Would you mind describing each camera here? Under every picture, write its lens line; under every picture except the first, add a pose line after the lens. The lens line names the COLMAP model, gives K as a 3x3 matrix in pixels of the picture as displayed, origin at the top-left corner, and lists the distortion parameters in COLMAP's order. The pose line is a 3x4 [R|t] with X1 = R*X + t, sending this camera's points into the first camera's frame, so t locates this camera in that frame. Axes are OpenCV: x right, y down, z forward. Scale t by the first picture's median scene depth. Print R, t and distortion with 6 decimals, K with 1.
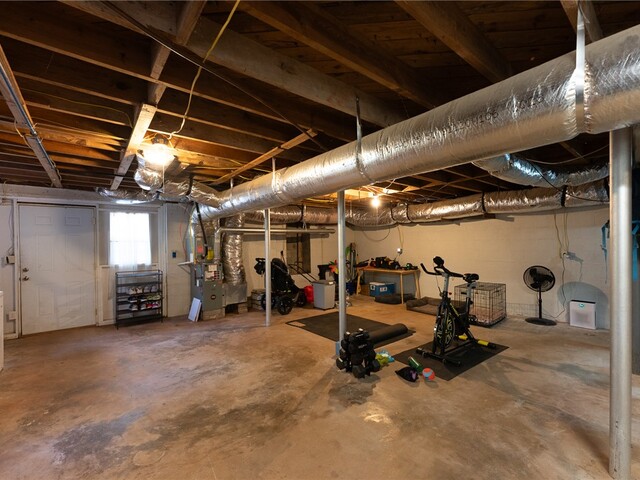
lens RADIAL K [[288.9, 0, 321.0], [0, 288.9, 241.1], [0, 0, 1]] dist [0.001226, -0.001356]
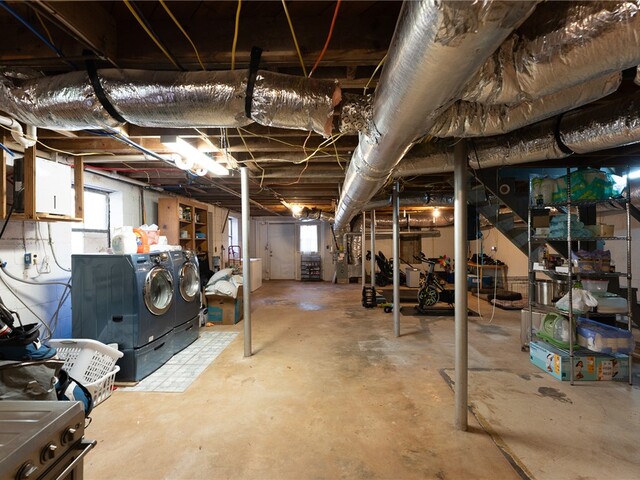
lens RADIAL K [[288.9, 0, 321.9], [0, 288.9, 241.7], [0, 0, 1]] dist [0.001226, -0.001356]
pose [[0.749232, 0.008357, -0.662255, 0.716832], [0.000858, 0.999907, 0.013588, -0.014193], [0.662307, -0.010749, 0.749155, -0.421304]]
